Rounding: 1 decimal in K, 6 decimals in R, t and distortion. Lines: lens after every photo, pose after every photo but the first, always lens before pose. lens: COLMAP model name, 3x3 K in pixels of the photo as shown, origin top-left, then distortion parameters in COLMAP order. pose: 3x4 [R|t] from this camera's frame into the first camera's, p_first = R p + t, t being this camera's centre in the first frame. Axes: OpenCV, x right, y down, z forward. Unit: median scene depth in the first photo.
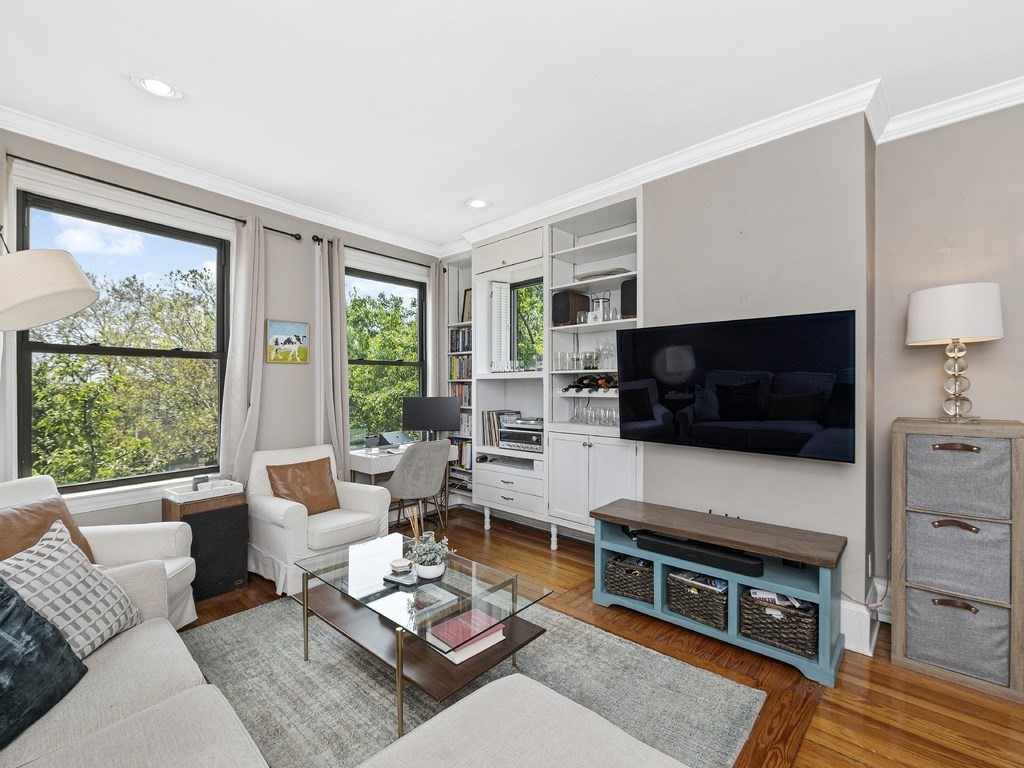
lens RADIAL K [[458.0, 0, 511.4], [0, 458.0, 395.1], [0, 0, 1]] dist [0.001212, -0.000472]
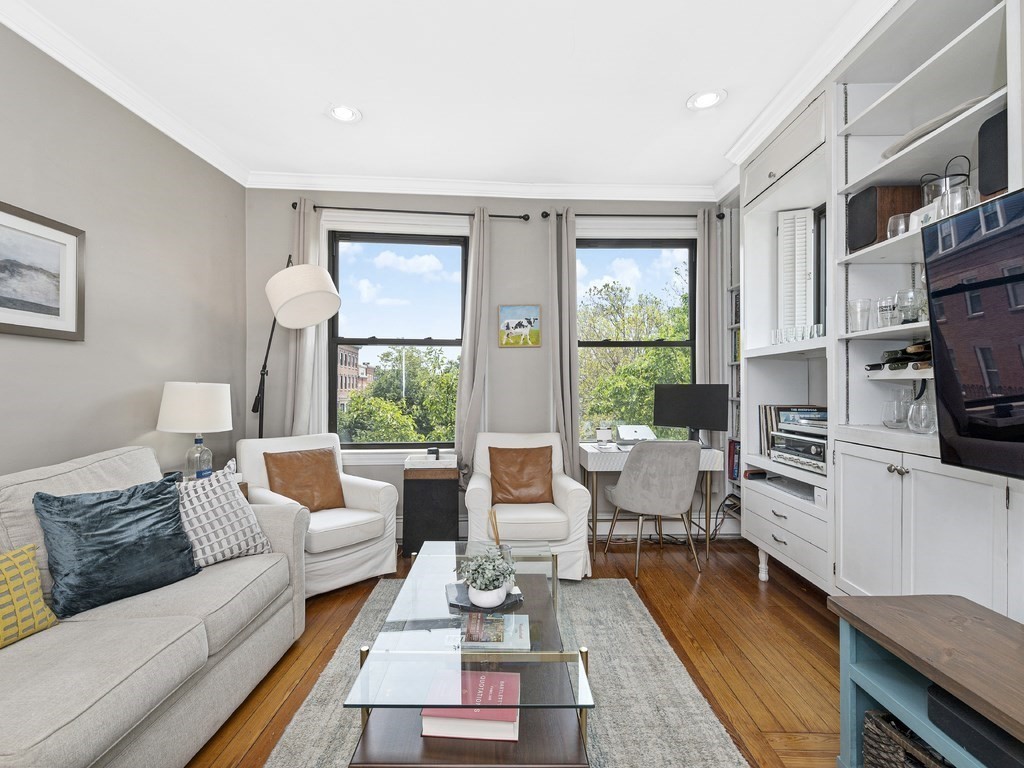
lens RADIAL K [[466.7, 0, 506.0], [0, 466.7, 386.5], [0, 0, 1]] dist [-0.001798, -0.001181]
pose [[0.665955, 0.004210, -0.745980, 0.239318], [-0.017780, 0.999790, -0.010231, 0.025433], [0.745780, 0.020077, 0.665890, 0.297598]]
